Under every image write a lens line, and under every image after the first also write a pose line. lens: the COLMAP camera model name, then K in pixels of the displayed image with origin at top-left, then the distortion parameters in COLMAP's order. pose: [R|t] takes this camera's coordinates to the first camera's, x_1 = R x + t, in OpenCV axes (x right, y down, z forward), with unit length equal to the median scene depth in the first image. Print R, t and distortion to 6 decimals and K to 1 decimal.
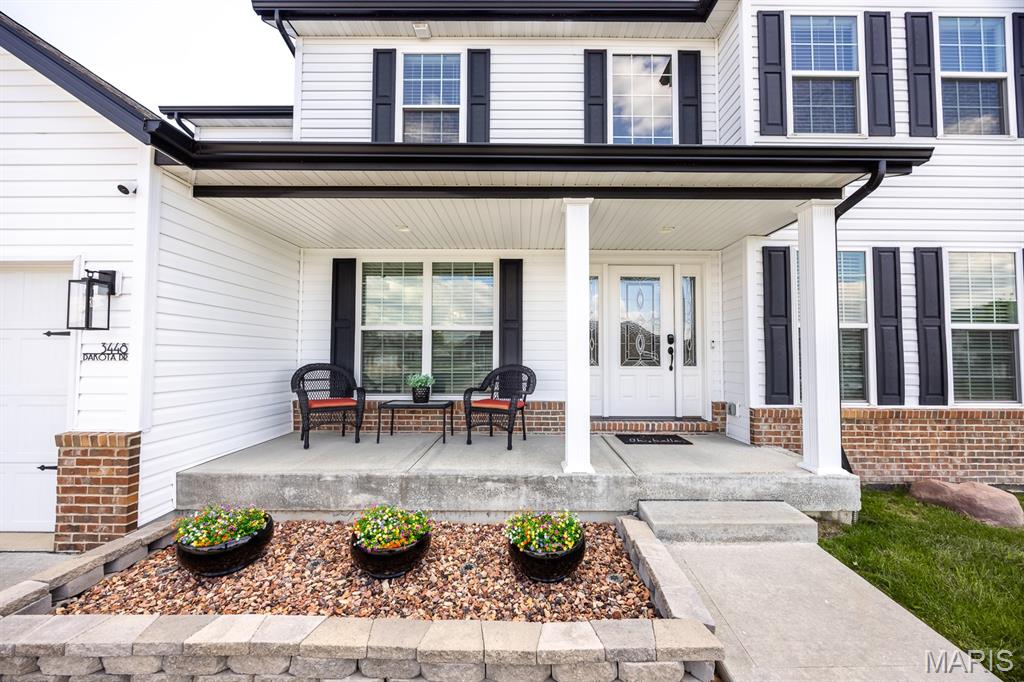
lens RADIAL K [[396.0, 0, 526.2], [0, 396.0, 338.3], [0, 0, 1]] dist [-0.004385, 0.000278]
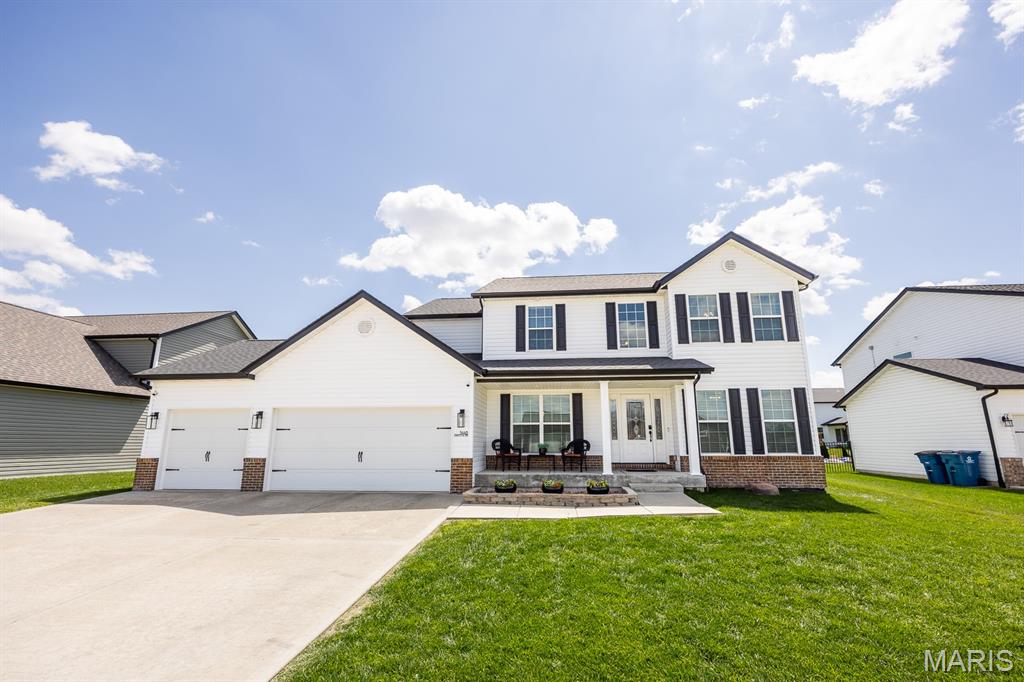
lens RADIAL K [[396.0, 0, 530.7], [0, 396.0, 367.0], [0, 0, 1]] dist [-0.004385, 0.000278]
pose [[0.996374, -0.023025, -0.081912, -0.131740], [0.010890, 0.989283, -0.145605, -0.020367], [0.084387, 0.144185, 0.985946, -1.526107]]
